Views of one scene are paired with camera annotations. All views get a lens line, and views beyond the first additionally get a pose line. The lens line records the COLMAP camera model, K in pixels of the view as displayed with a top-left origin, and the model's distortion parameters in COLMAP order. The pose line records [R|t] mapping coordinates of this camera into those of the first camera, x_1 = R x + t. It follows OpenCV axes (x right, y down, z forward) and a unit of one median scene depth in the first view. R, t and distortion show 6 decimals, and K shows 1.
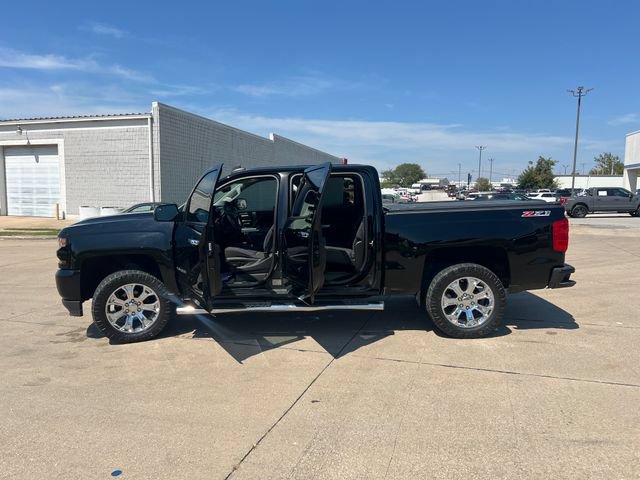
lens RADIAL K [[489.4, 0, 320.0], [0, 489.4, 240.0], [0, 0, 1]] dist [0.035687, -0.038350]
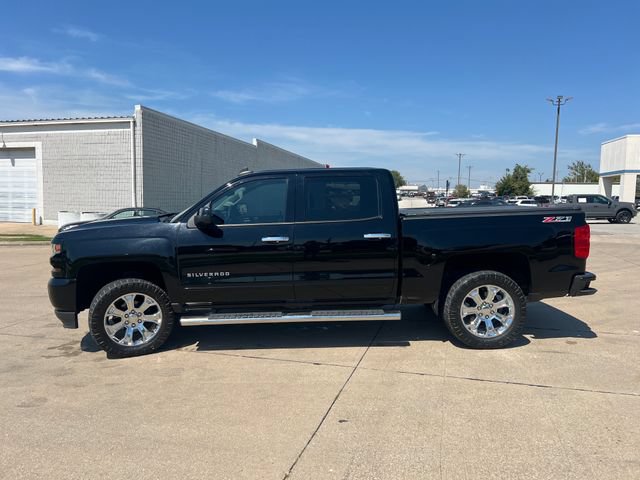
lens RADIAL K [[489.4, 0, 320.0], [0, 489.4, 240.0], [0, 0, 1]] dist [0.035687, -0.038350]
pose [[0.999113, 0.000551, 0.042108, -0.015832], [-0.000027, 0.999923, -0.012442, -0.000117], [-0.042112, 0.012430, 0.999036, 0.012521]]
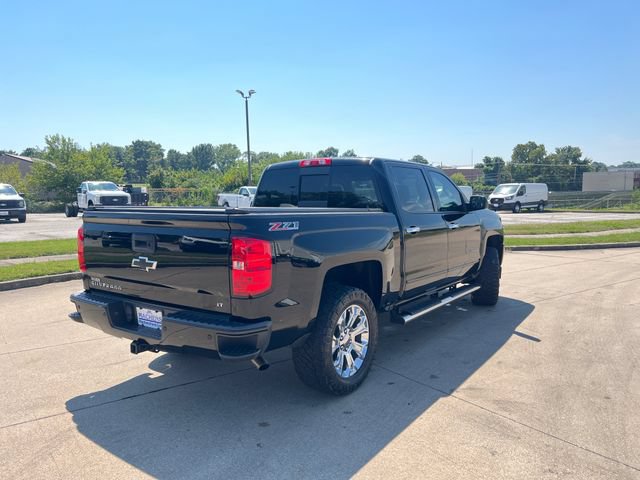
lens RADIAL K [[489.4, 0, 320.0], [0, 489.4, 240.0], [0, 0, 1]] dist [0.035687, -0.038350]
pose [[-0.573118, 0.091752, -0.814320, 0.214709], [-0.066998, 0.985139, 0.158152, -0.040657], [0.816730, 0.145197, -0.558454, 0.409361]]
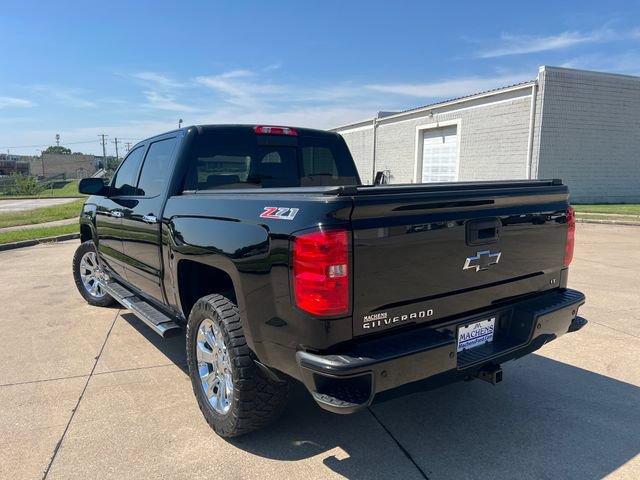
lens RADIAL K [[489.4, 0, 320.0], [0, 489.4, 240.0], [0, 0, 1]] dist [0.035687, -0.038350]
pose [[0.580450, 0.111214, -0.806666, 0.188967], [-0.076696, 0.993692, 0.081811, -0.015868], [0.810676, 0.014381, 0.585318, 0.183314]]
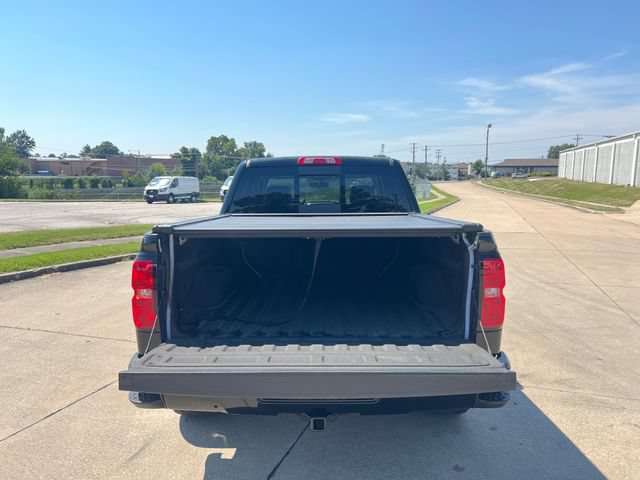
lens RADIAL K [[488.3, 0, 318.1], [0, 488.3, 240.8], [0, 0, 1]] dist [0.045632, -0.053881]
pose [[0.000732, 0.130271, -0.991478, 0.229511], [-0.096394, 0.986871, 0.129594, -0.033638], [0.995343, 0.095478, 0.013280, 0.275789]]
